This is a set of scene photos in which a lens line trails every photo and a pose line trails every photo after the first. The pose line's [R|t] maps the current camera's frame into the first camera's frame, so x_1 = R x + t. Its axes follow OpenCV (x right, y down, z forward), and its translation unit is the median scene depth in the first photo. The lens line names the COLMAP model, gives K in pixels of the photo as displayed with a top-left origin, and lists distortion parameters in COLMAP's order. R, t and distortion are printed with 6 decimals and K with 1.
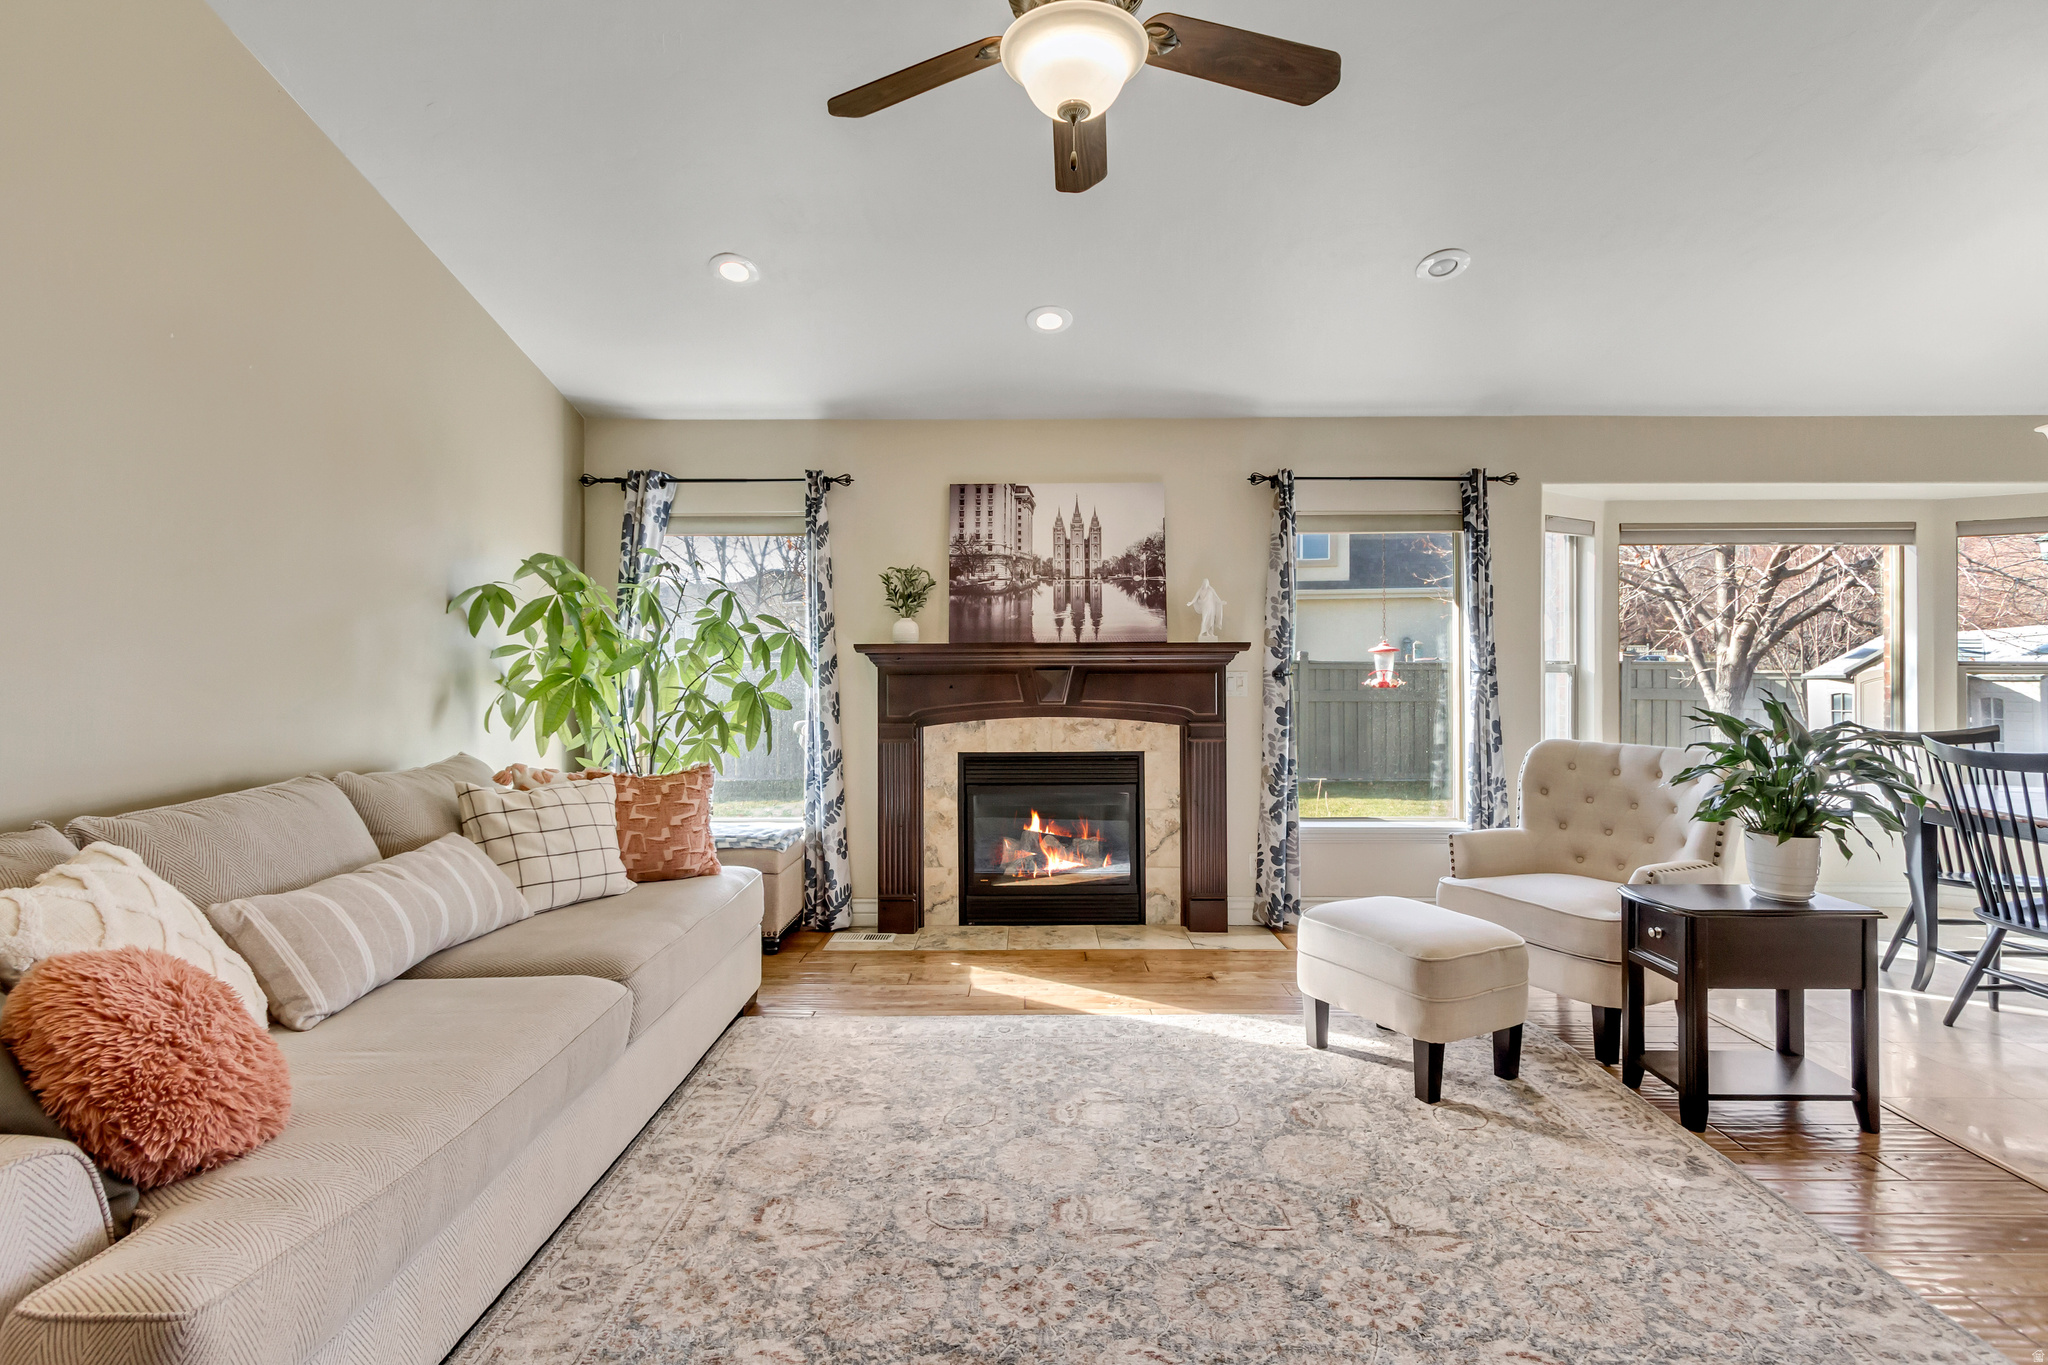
lens RADIAL K [[946.3, 0, 1021.3], [0, 946.3, 679.2], [0, 0, 1]] dist [0.003855, 0.000506]
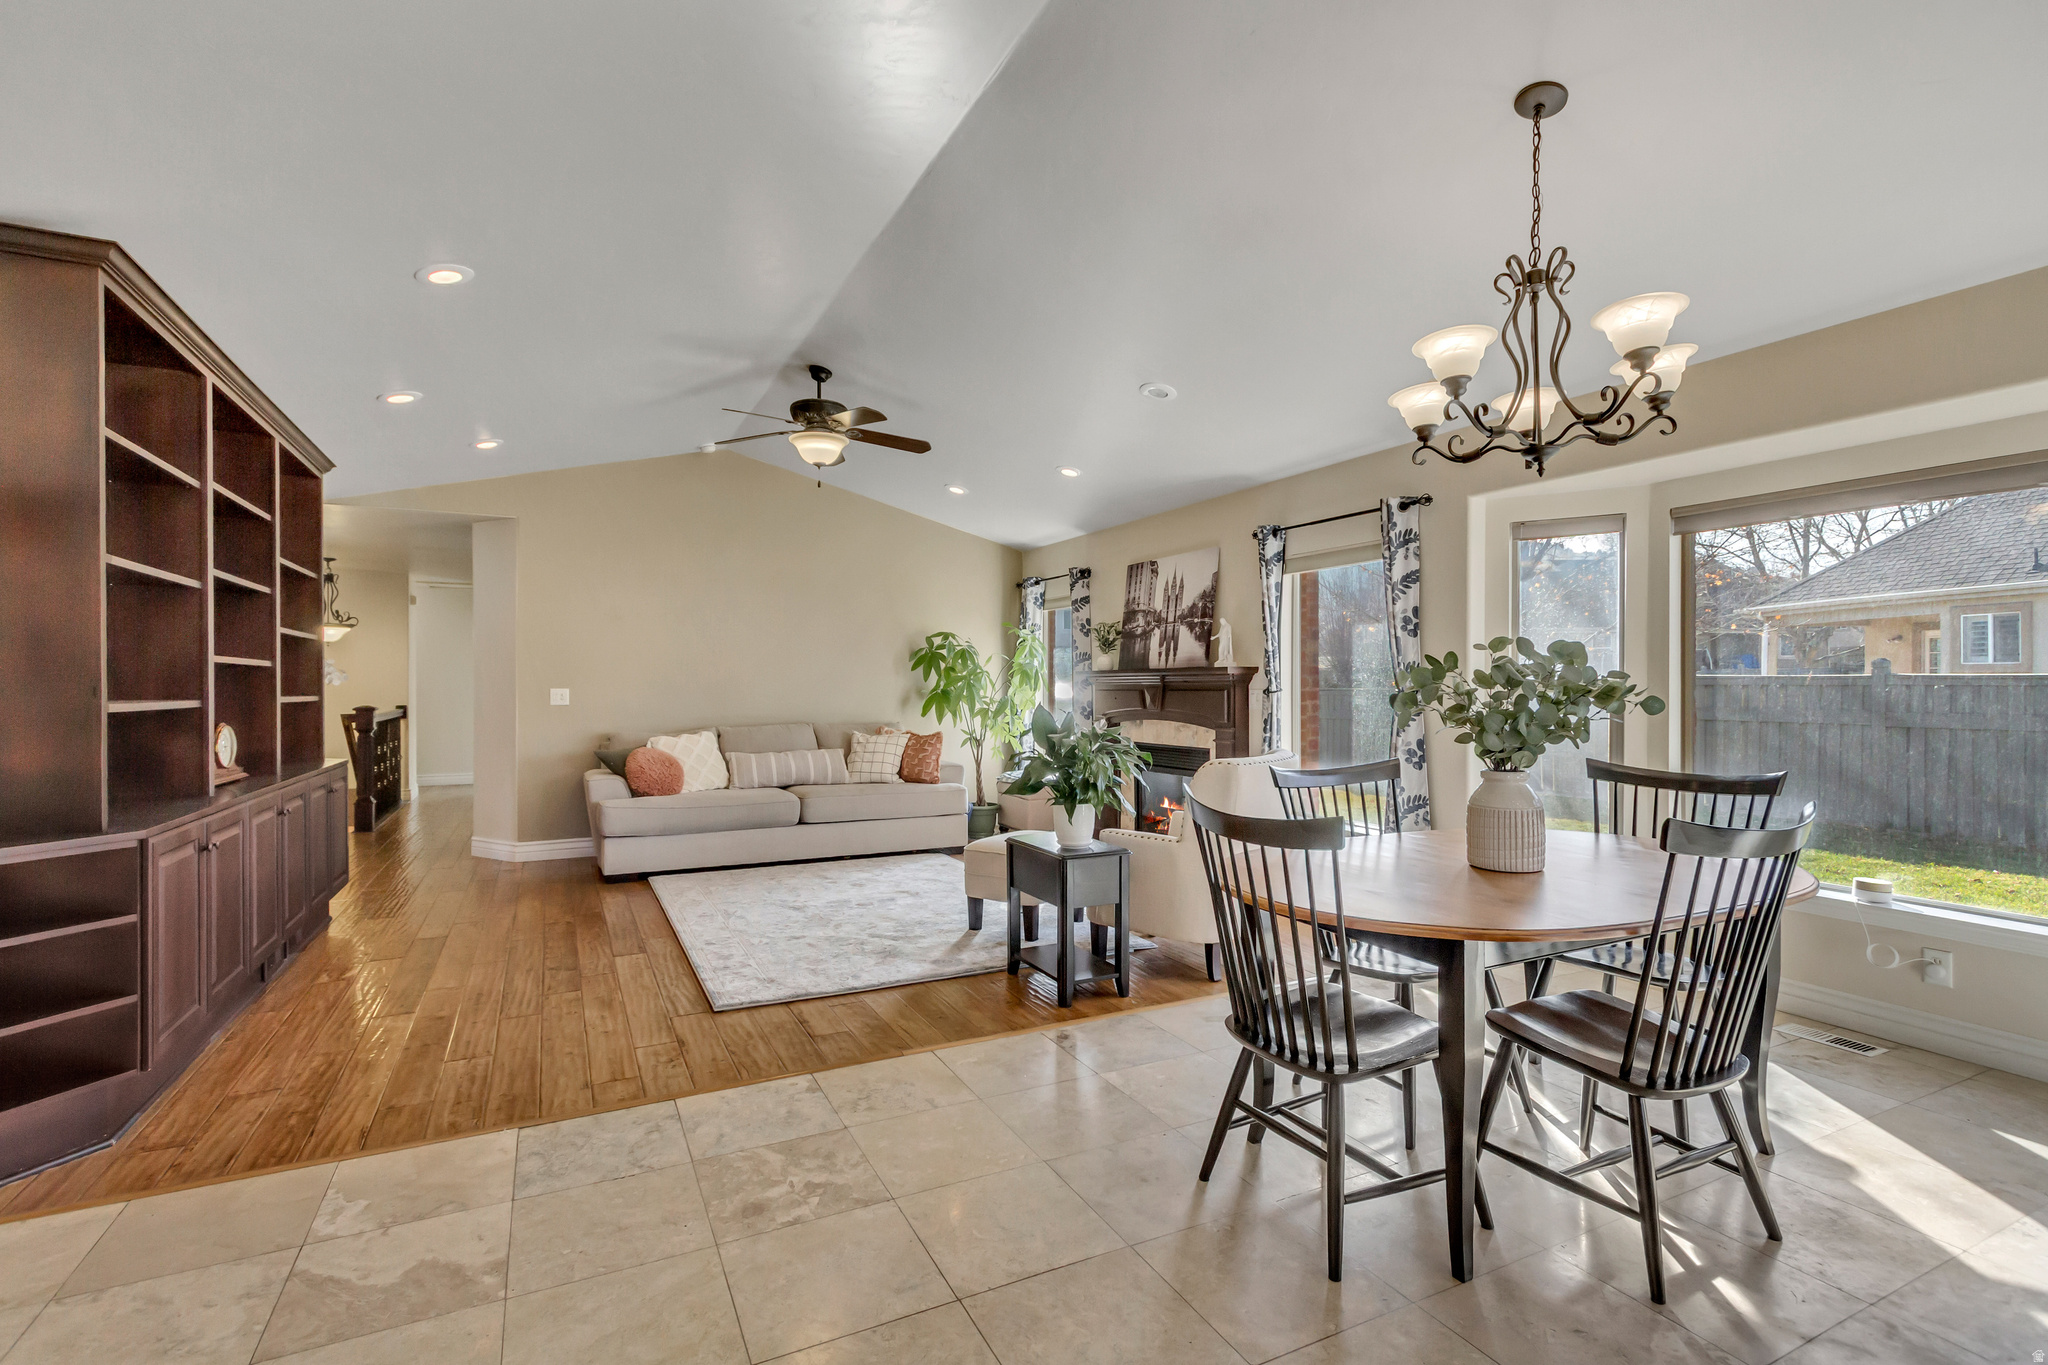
lens RADIAL K [[946.3, 0, 1021.3], [0, 946.3, 679.2], [0, 0, 1]] dist [0.003855, 0.000506]
pose [[0.445813, -0.002465, -0.895123, 1.225523], [-0.010970, 0.999906, -0.008217, -0.008407], [0.895059, 0.013482, 0.445744, 0.170167]]
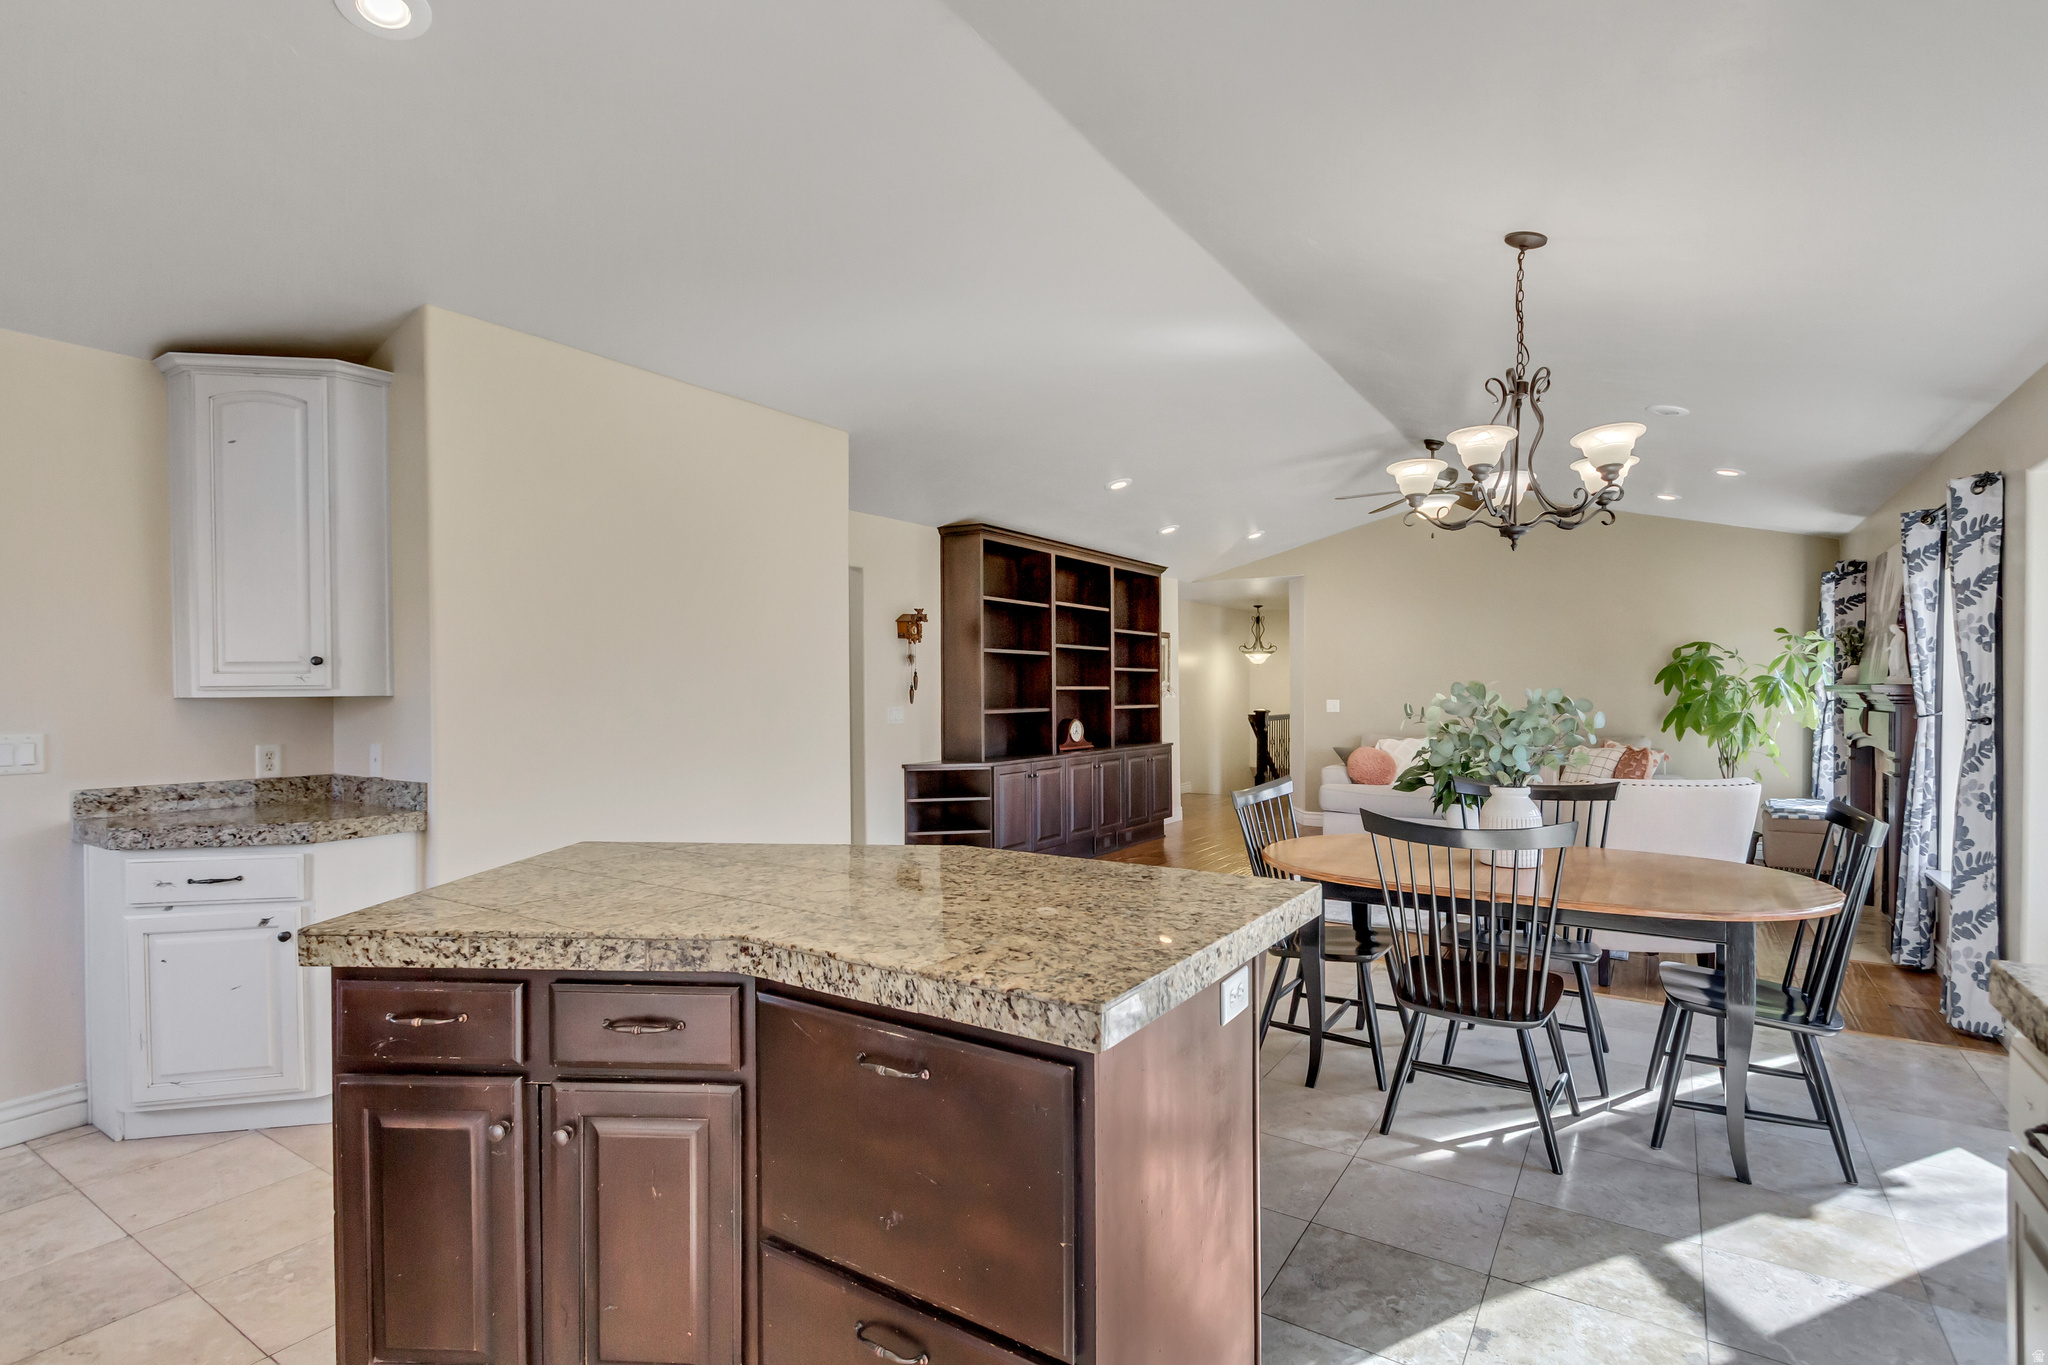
lens RADIAL K [[994.2, 0, 1024.0], [0, 994.2, 682.5], [0, 0, 1]] dist [0.015903, 0.000416]
pose [[-0.548759, 0.000653, -0.835980, 1.632841], [-0.005974, 0.999971, 0.004702, -0.037657], [0.835959, 0.007575, -0.548740, 0.741952]]
